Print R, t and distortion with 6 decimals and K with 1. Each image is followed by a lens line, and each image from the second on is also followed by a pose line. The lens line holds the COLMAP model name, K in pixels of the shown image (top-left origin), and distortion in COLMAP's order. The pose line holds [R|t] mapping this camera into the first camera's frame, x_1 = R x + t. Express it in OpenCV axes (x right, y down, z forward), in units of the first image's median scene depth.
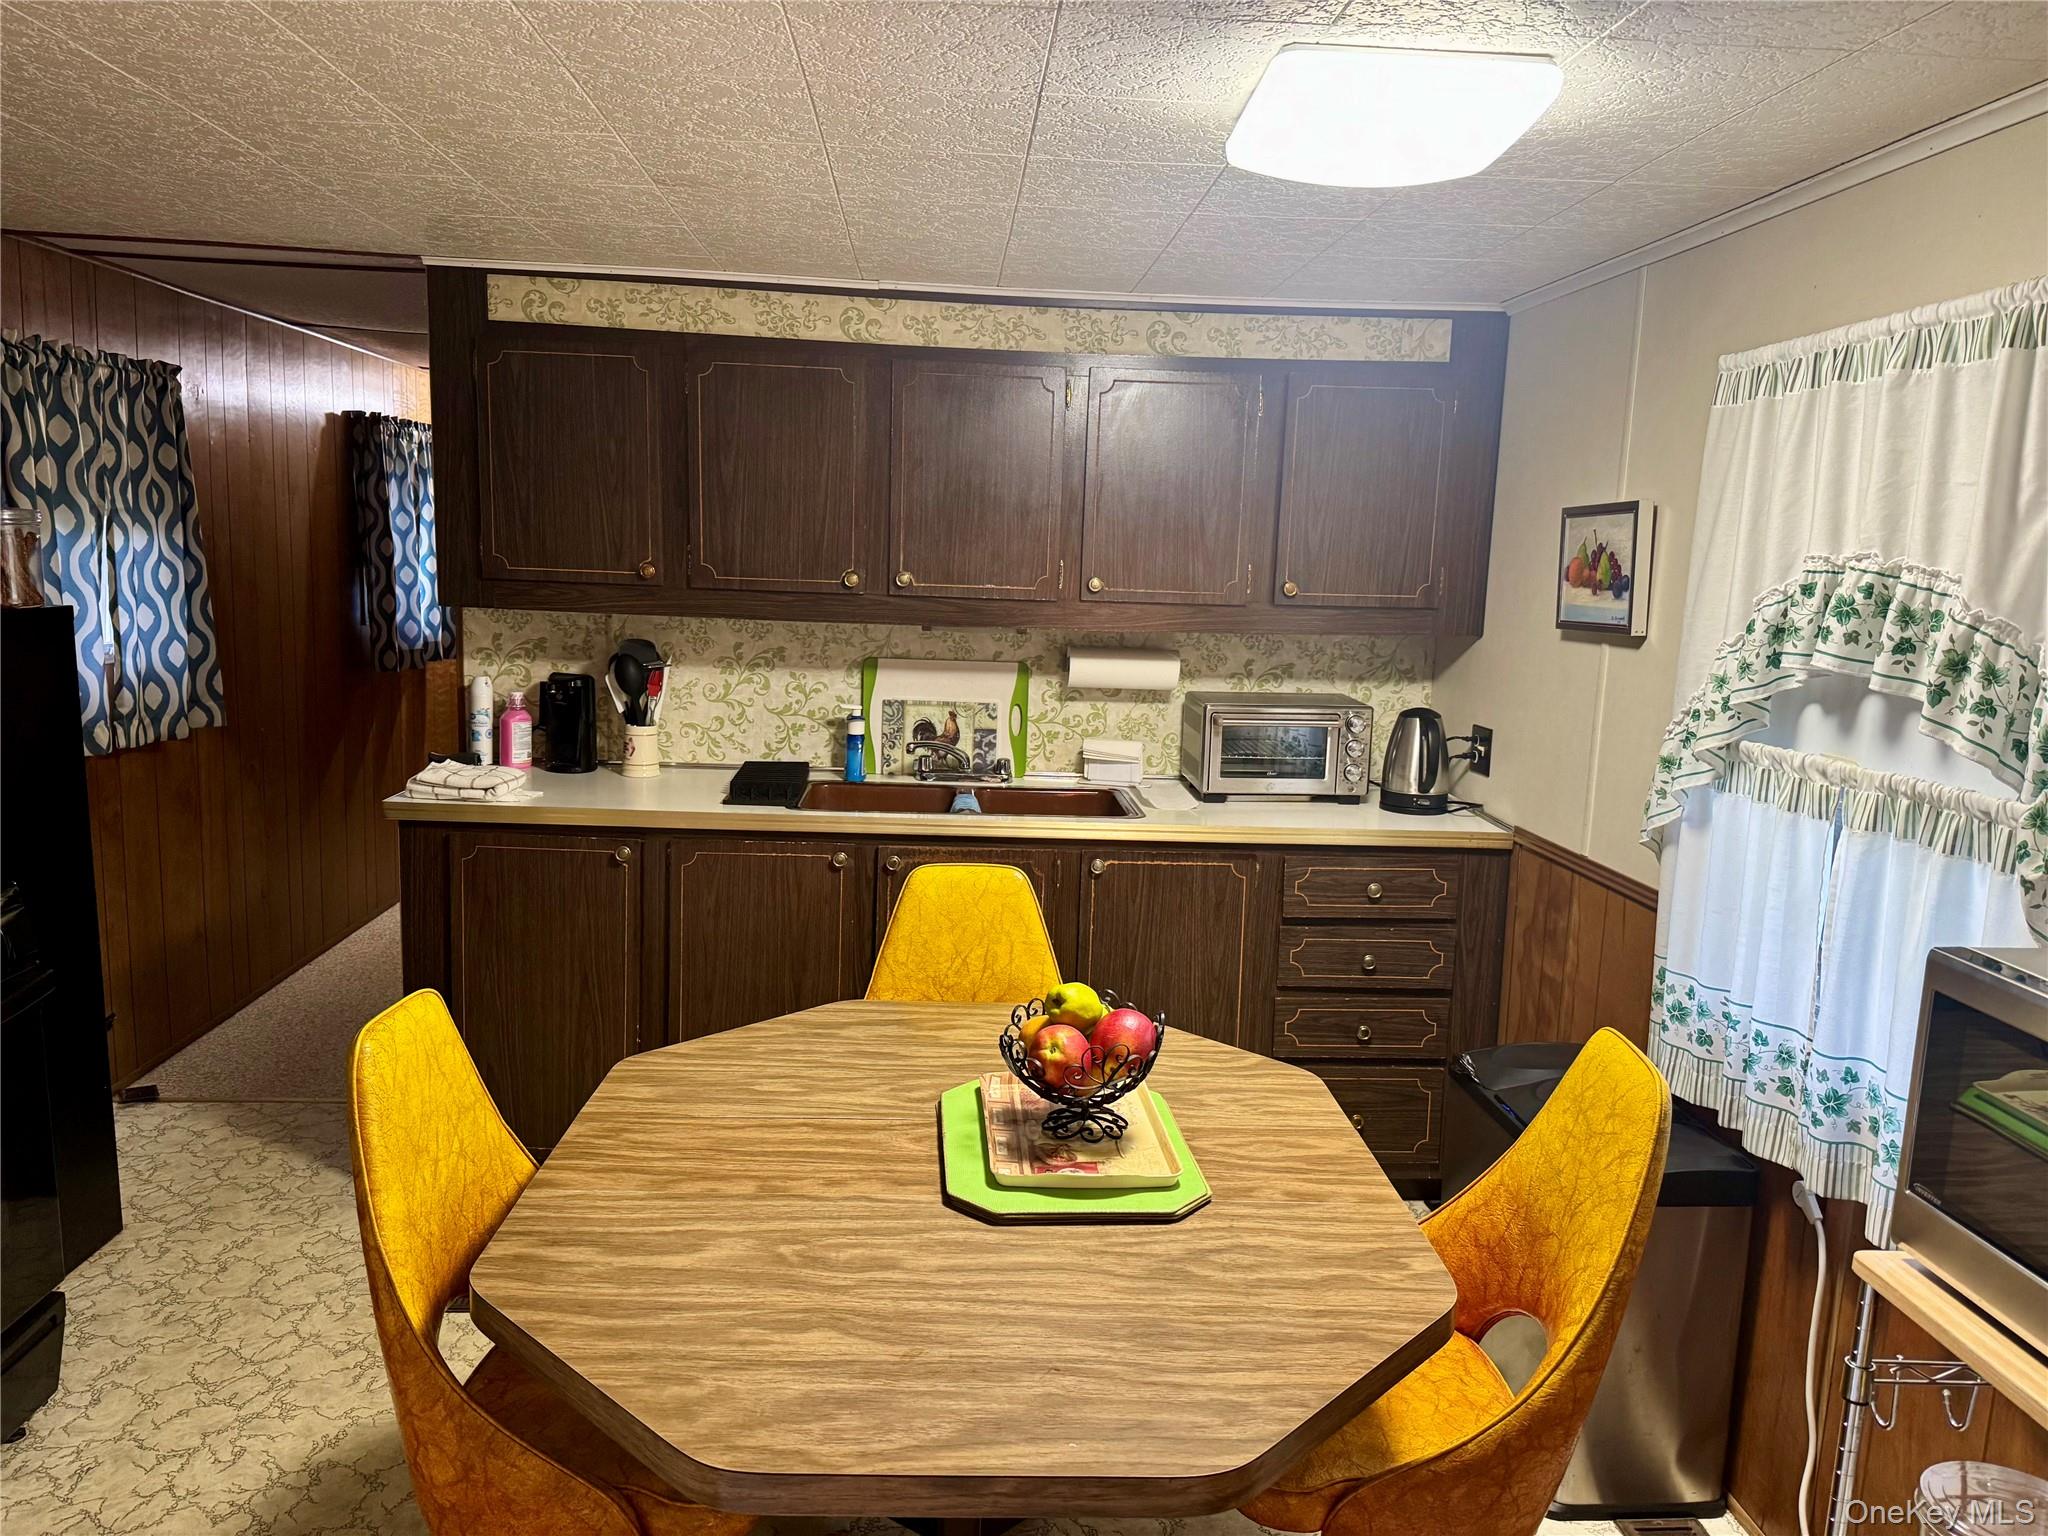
lens RADIAL K [[1408.7, 0, 1024.0], [0, 1408.7, 768.0], [0, 0, 1]] dist [0.128148, -0.139483]
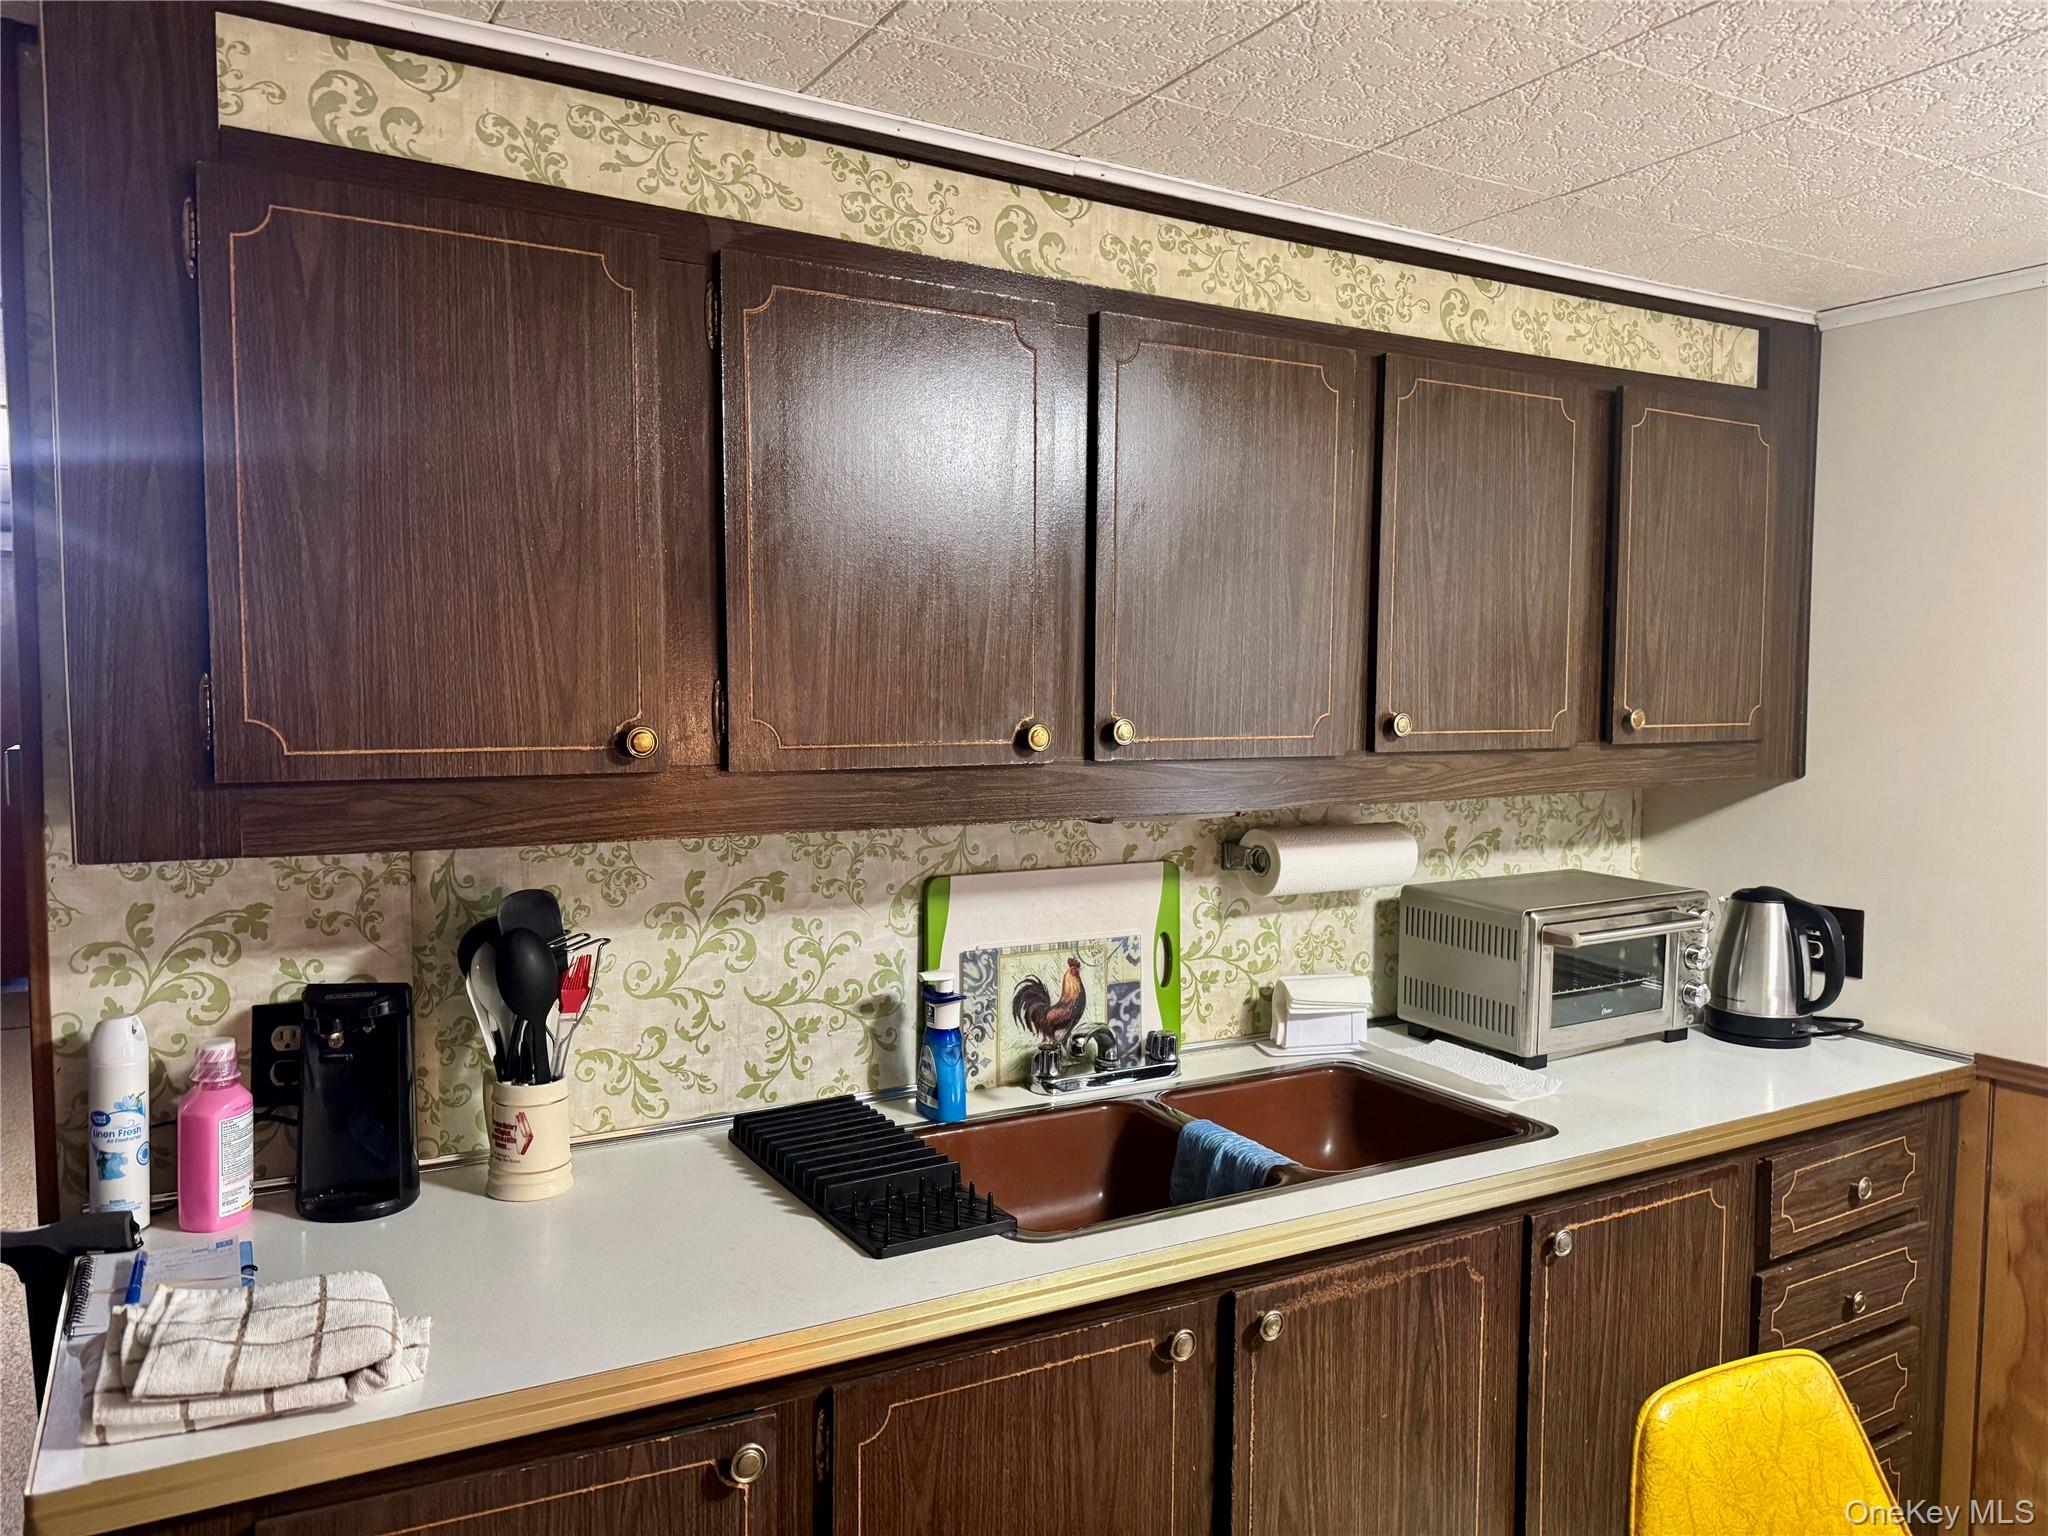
lens RADIAL K [[1434.7, 0, 1023.5], [0, 1434.7, 776.4], [0, 0, 1]] dist [0.124943, -0.212255]
pose [[0.893680, -0.058025, 0.444937, -0.348084], [0.092542, 0.994120, -0.056231, -0.089515], [-0.439057, 0.091428, 0.893795, 0.538742]]
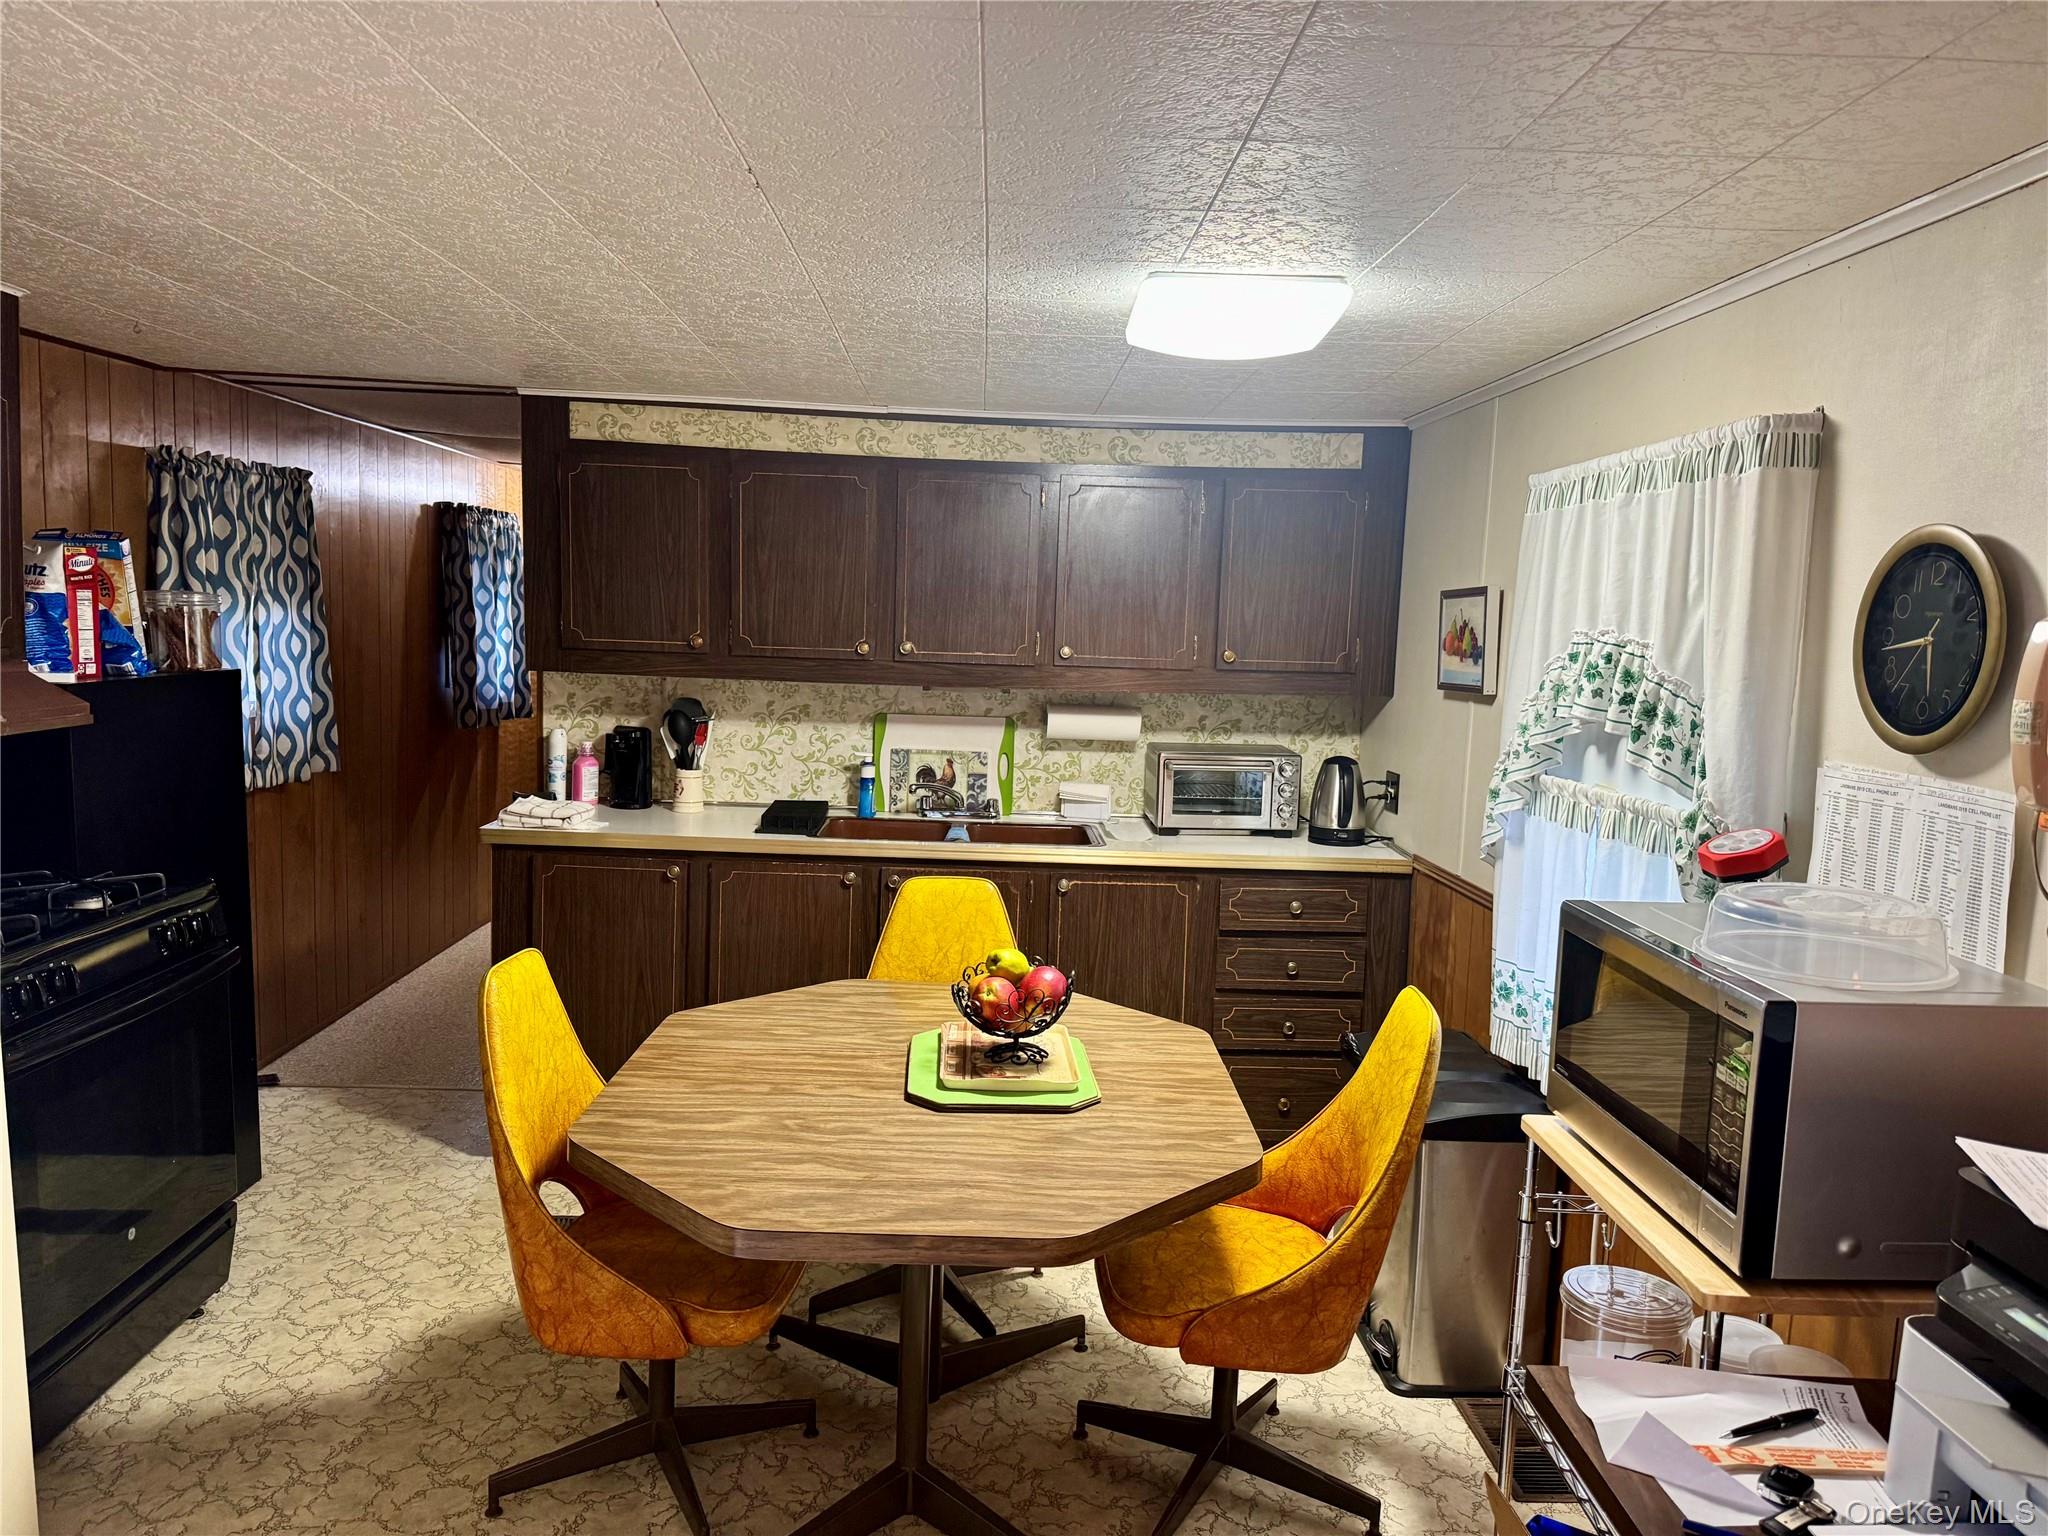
lens RADIAL K [[1400.0, 0, 1013.1], [0, 1400.0, 777.6], [0, 0, 1]] dist [0.149258, -0.139304]
pose [[0.999369, 0.003564, -0.035331, 0.048070], [-0.004970, 0.999195, -0.039796, 0.024166], [0.035161, 0.039946, 0.998583, -0.186923]]
